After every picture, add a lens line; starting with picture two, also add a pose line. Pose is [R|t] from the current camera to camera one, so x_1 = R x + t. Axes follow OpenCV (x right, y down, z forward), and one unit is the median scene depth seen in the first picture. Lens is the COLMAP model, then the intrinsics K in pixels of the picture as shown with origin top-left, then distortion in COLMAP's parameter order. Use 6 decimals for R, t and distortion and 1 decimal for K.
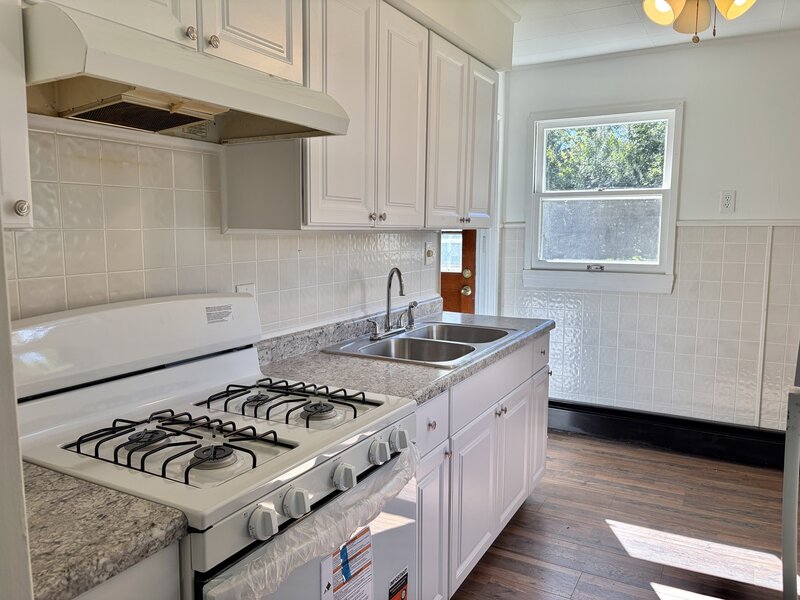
lens RADIAL K [[610.4, 0, 393.2], [0, 610.4, 303.5], [0, 0, 1]] dist [0.042862, -0.054634]
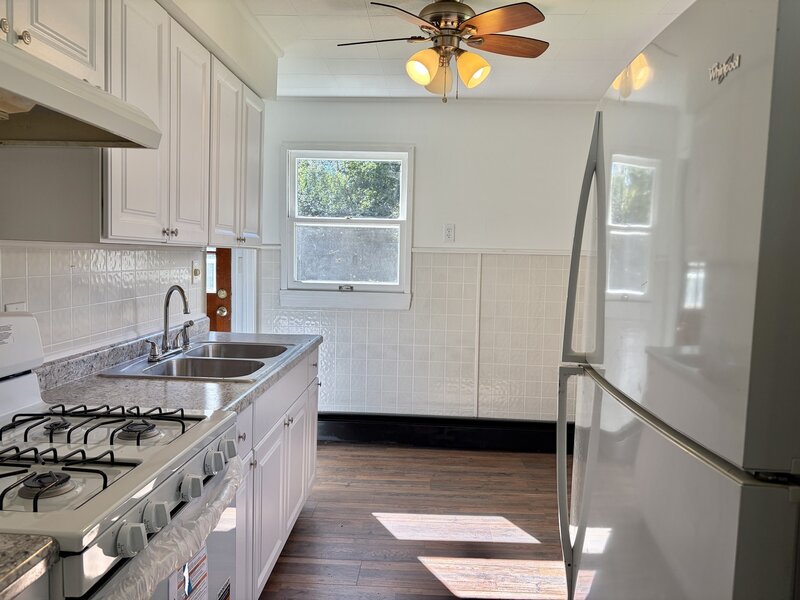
lens RADIAL K [[610.4, 0, 406.1], [0, 610.4, 301.9], [0, 0, 1]] dist [0.042862, -0.054634]
pose [[0.890619, -0.013274, 0.454556, -0.105920], [0.032365, 0.998889, -0.034243, 0.011756], [-0.453596, 0.045209, 0.890060, -0.033915]]
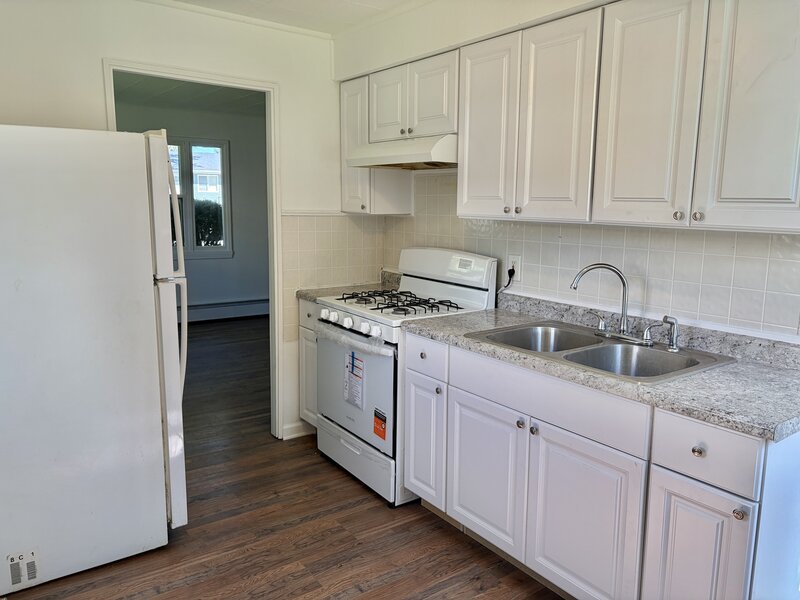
lens RADIAL K [[610.4, 0, 400.4], [0, 610.4, 296.9], [0, 0, 1]] dist [0.042862, -0.054634]
pose [[-0.409828, 0.145063, -0.900554, 0.941052], [-0.124798, 0.969073, 0.212894, -0.163850], [0.903585, 0.199637, -0.379049, 1.000074]]
